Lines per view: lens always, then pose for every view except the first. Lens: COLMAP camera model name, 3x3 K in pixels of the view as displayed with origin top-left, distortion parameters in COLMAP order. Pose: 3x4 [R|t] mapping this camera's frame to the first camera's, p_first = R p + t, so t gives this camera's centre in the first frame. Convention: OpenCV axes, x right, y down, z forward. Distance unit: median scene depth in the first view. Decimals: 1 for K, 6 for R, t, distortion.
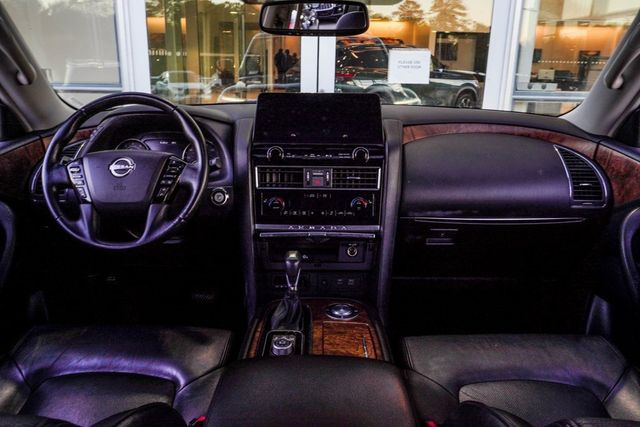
lens RADIAL K [[547.4, 0, 320.0], [0, 547.4, 213.5], [0, 0, 1]] dist [-0.000721, -0.002164]
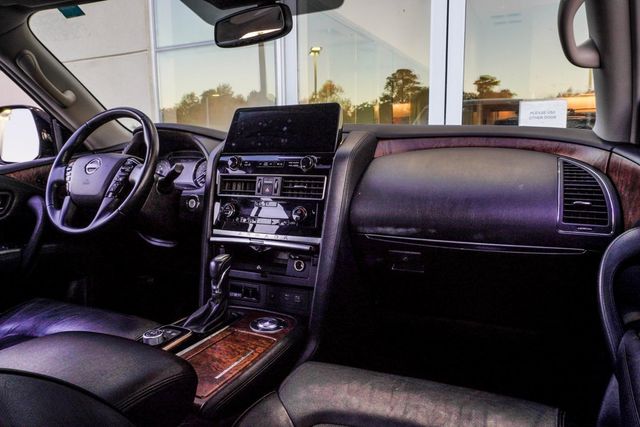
lens RADIAL K [[486.2, 0, 320.0], [0, 486.2, 213.5], [0, 0, 1]] dist [-0.006174, -0.001937]
pose [[0.896680, 0.040517, -0.440821, 0.467901], [-0.100637, 0.988386, -0.113864, 0.074379], [0.431088, 0.146462, 0.890344, 0.262566]]
